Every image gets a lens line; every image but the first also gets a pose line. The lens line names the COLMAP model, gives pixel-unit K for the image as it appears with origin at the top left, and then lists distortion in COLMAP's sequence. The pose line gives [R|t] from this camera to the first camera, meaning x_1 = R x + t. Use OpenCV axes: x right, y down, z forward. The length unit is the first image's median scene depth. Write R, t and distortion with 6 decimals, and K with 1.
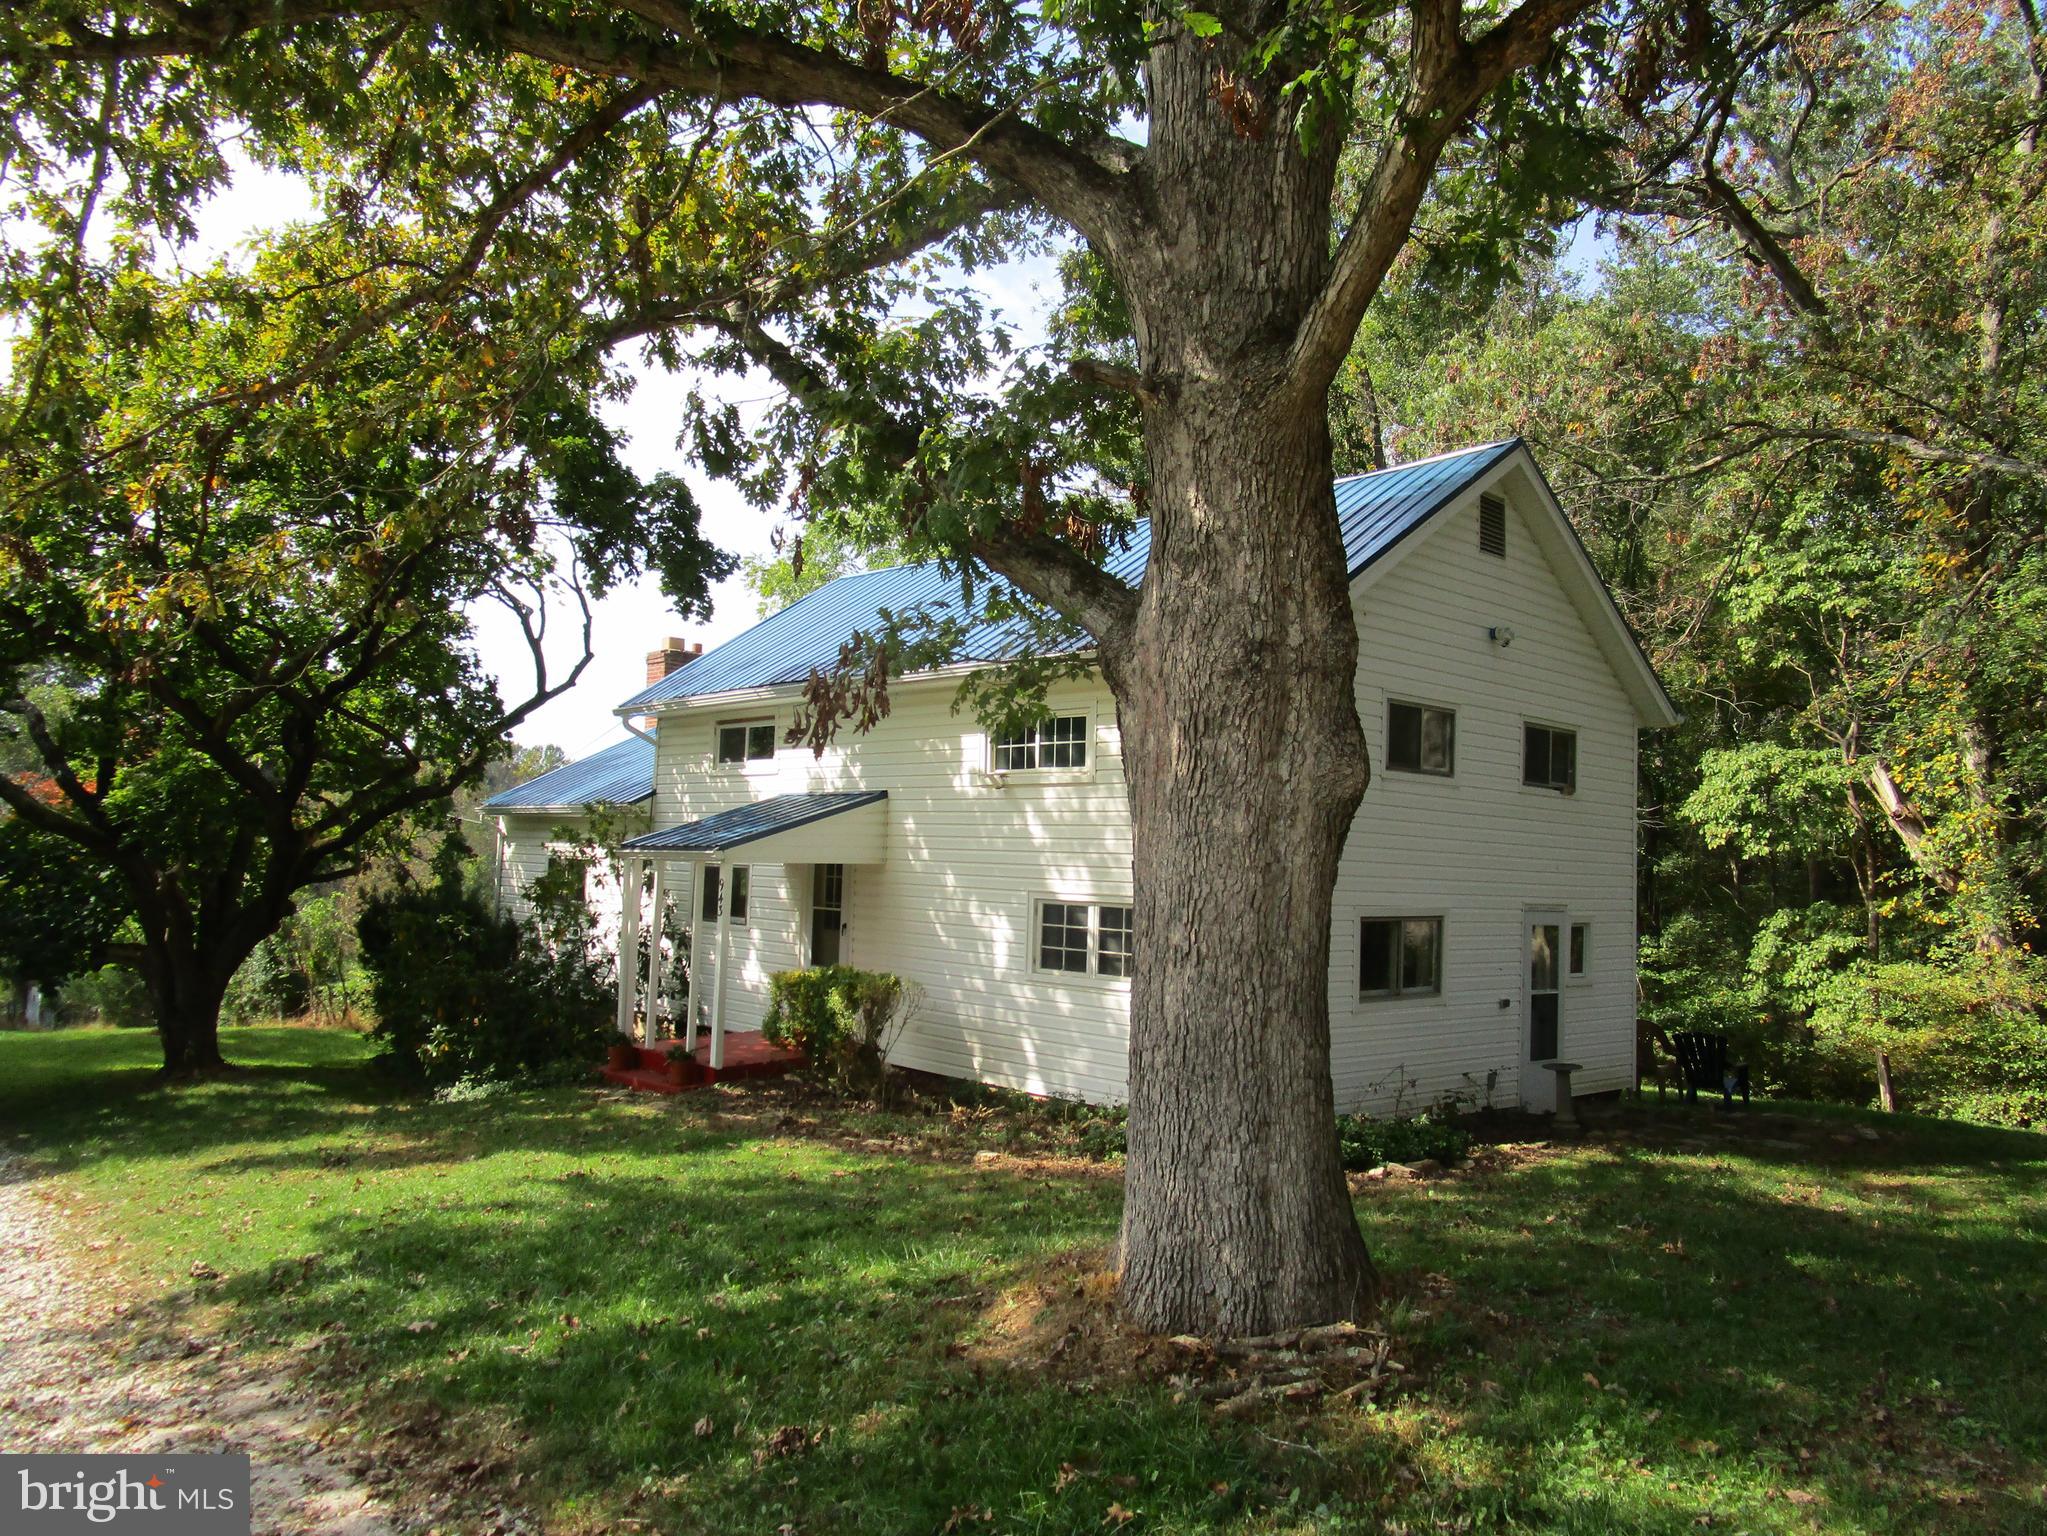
lens RADIAL K [[1560.8, 0, 1023.5], [0, 1560.8, 768.0], [0, 0, 1]] dist [0.036441, 0.000812]
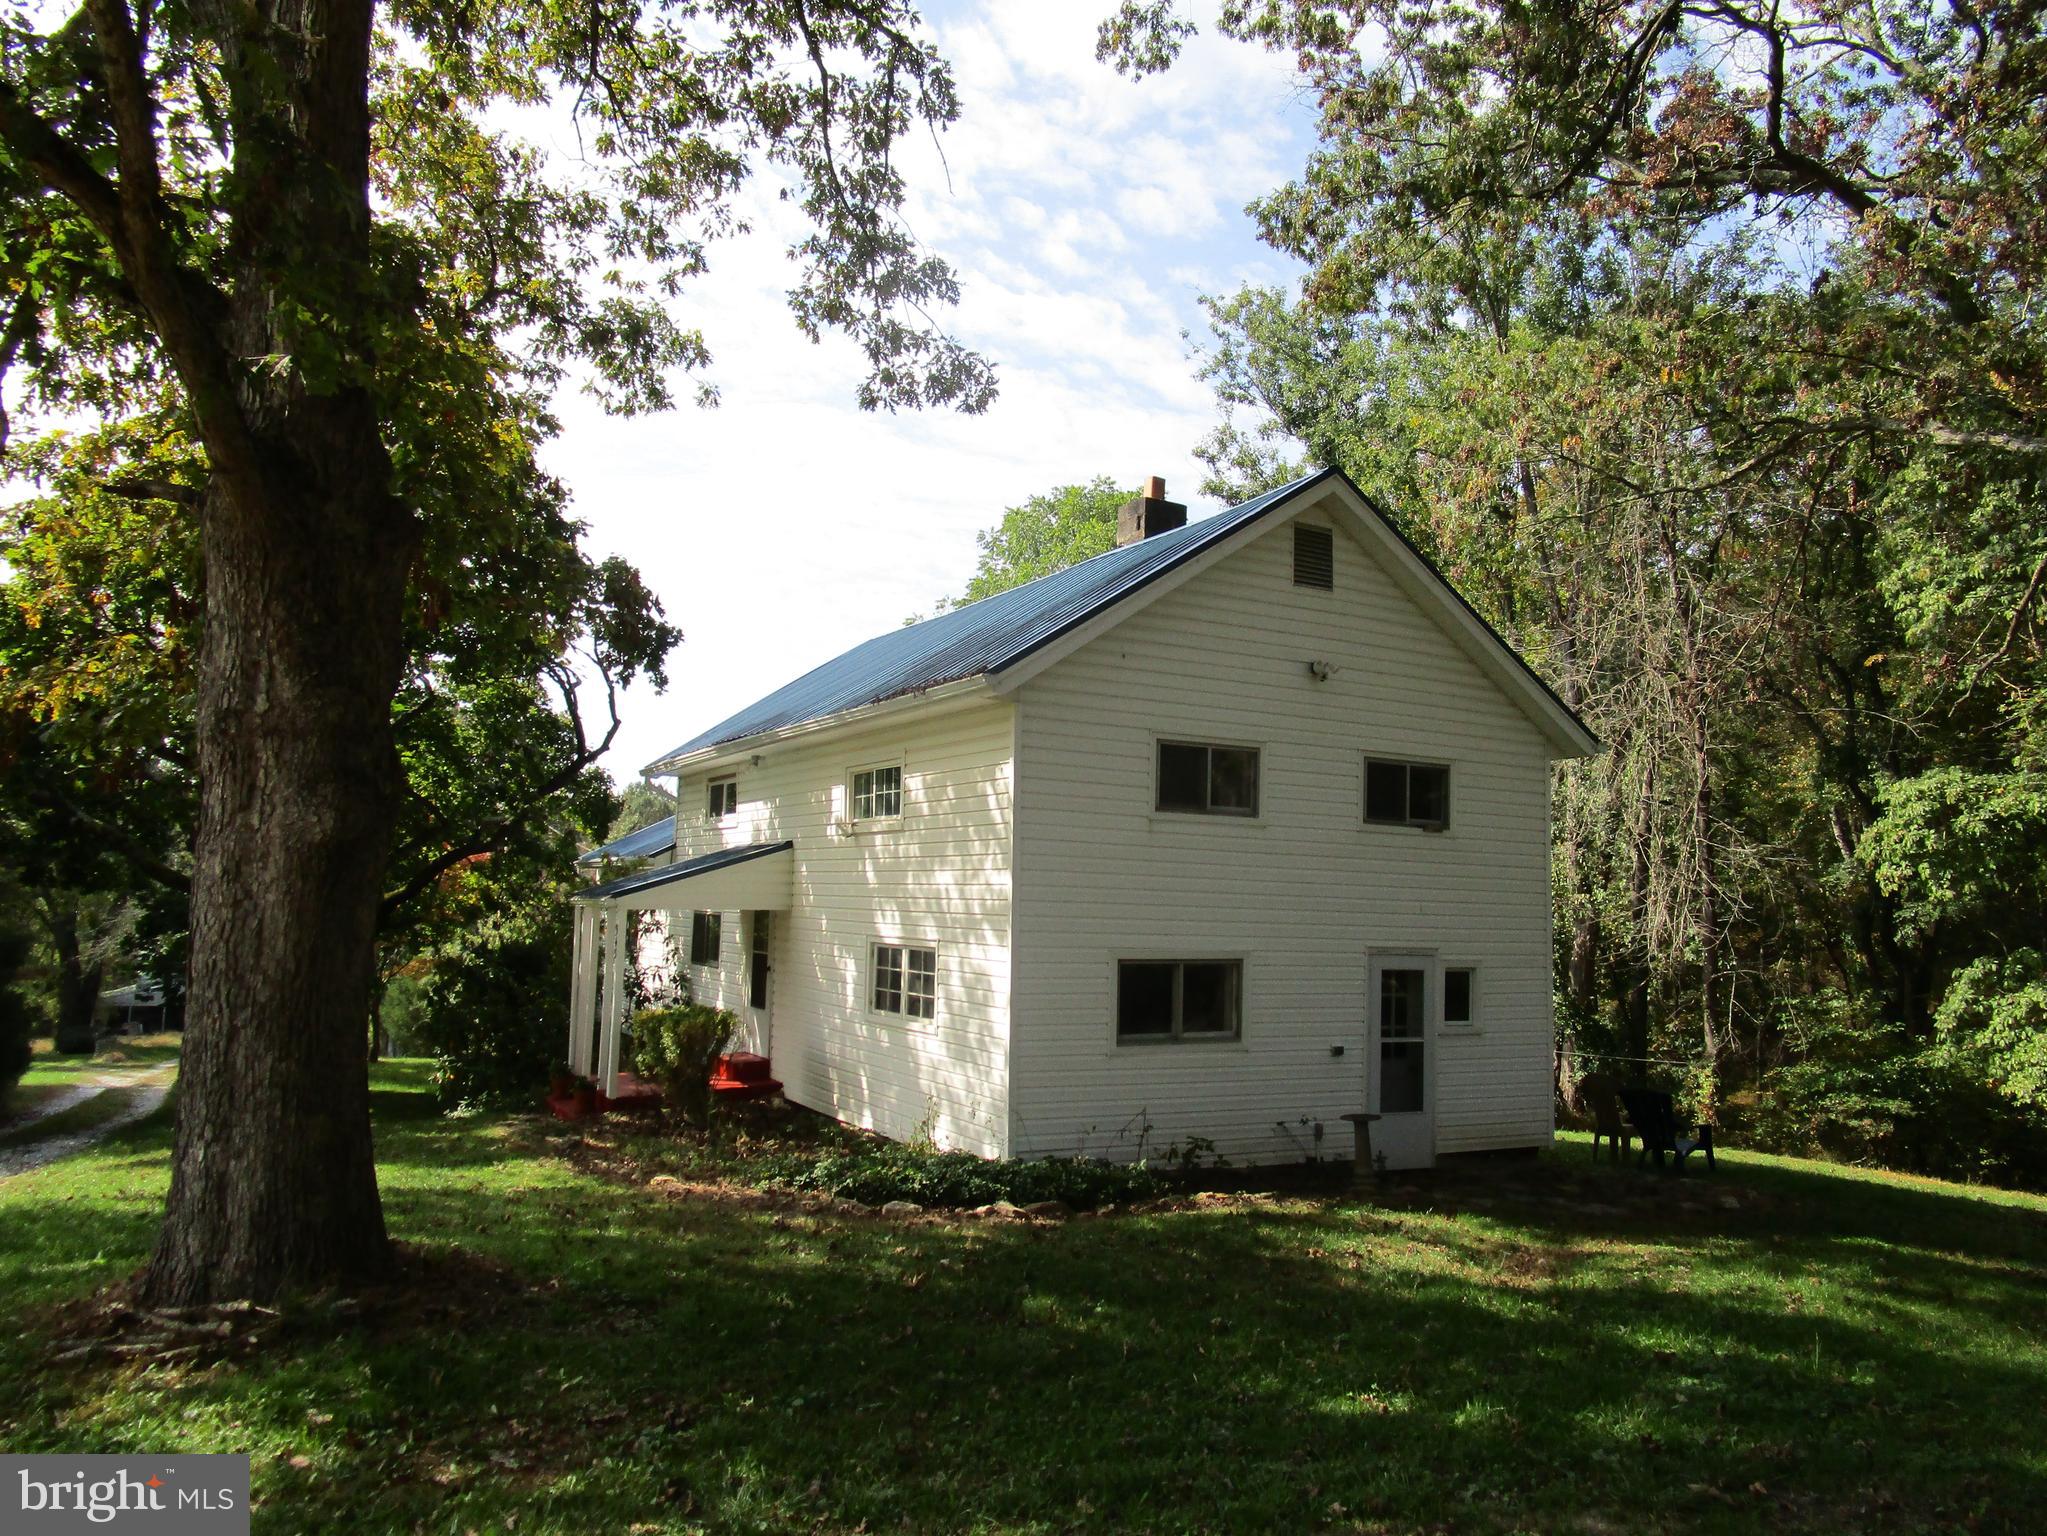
lens RADIAL K [[1580.8, 0, 1023.5], [0, 1580.8, 768.0], [0, 0, 1]] dist [-0.001823, 0.002035]
pose [[0.961146, -0.029299, -0.274480, 0.385251], [0.020717, 0.999203, -0.034114, 0.005527], [0.275261, 0.027102, 0.960988, 0.010801]]
